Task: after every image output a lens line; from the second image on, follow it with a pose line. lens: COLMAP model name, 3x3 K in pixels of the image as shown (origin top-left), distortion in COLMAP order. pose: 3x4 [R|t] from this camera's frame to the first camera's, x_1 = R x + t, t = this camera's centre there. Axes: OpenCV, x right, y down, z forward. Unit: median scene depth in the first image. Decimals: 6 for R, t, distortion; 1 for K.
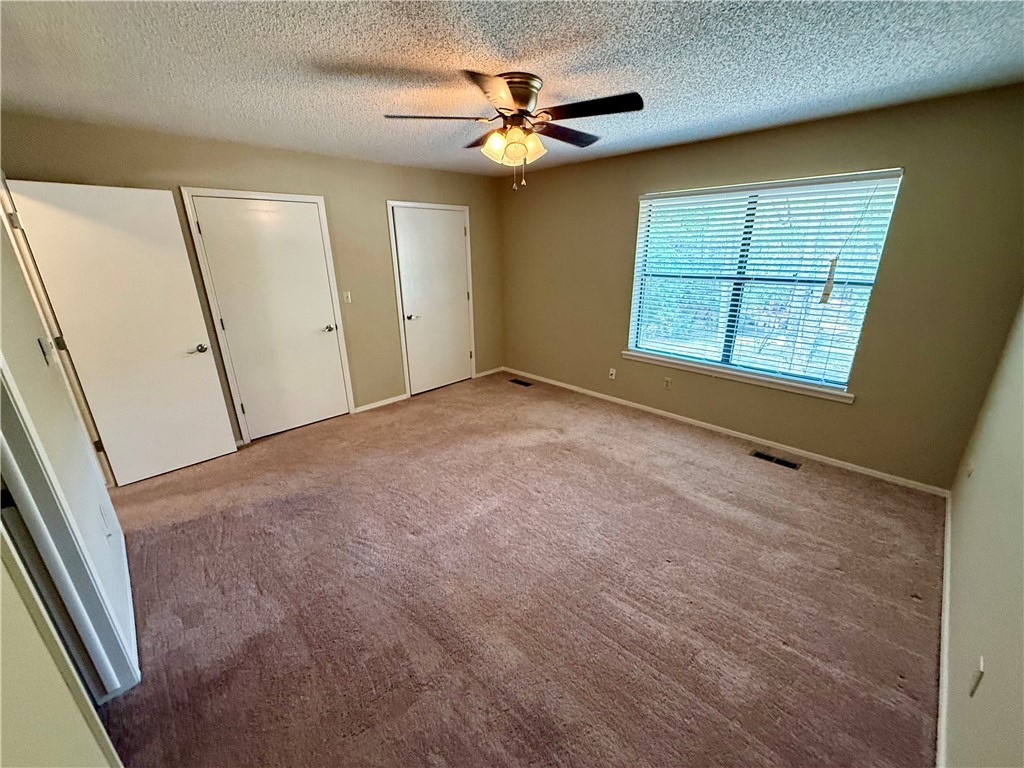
lens RADIAL K [[409.1, 0, 506.7], [0, 409.1, 385.1], [0, 0, 1]] dist [0.000594, -0.000129]
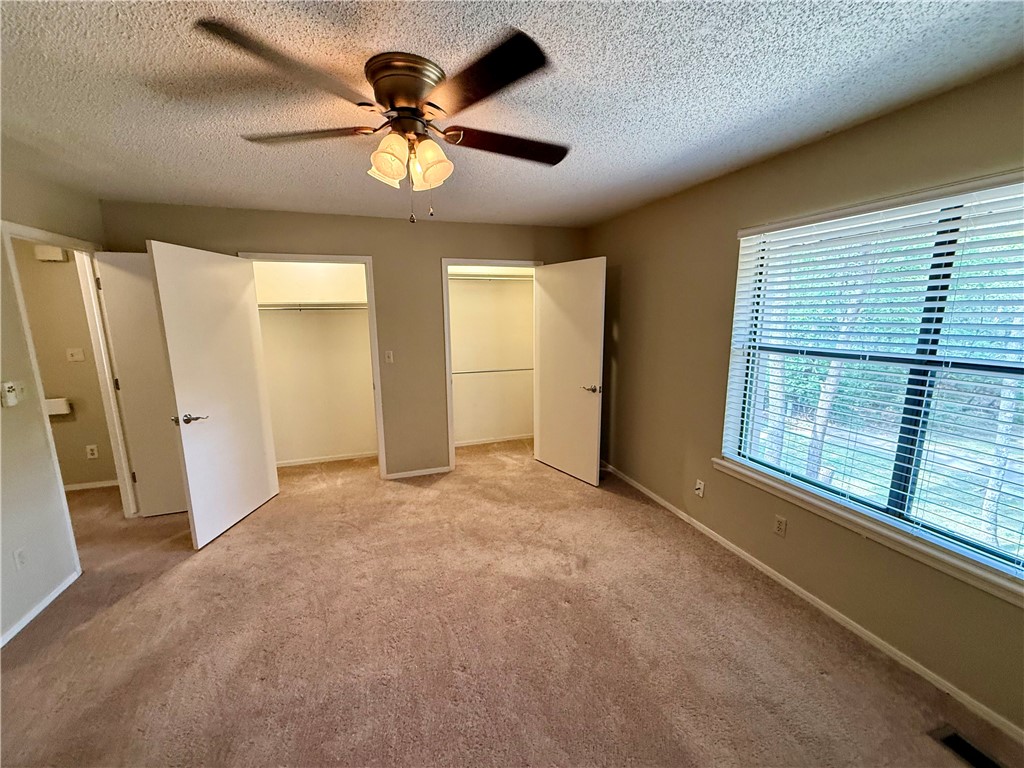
lens RADIAL K [[409.1, 0, 502.5], [0, 409.1, 387.0], [0, 0, 1]] dist [0.000594, -0.000129]
pose [[0.903123, 0.081483, -0.421579, 0.285163], [-0.137539, 0.984994, -0.104262, -0.092485], [0.406757, 0.152145, 0.900778, 0.289914]]
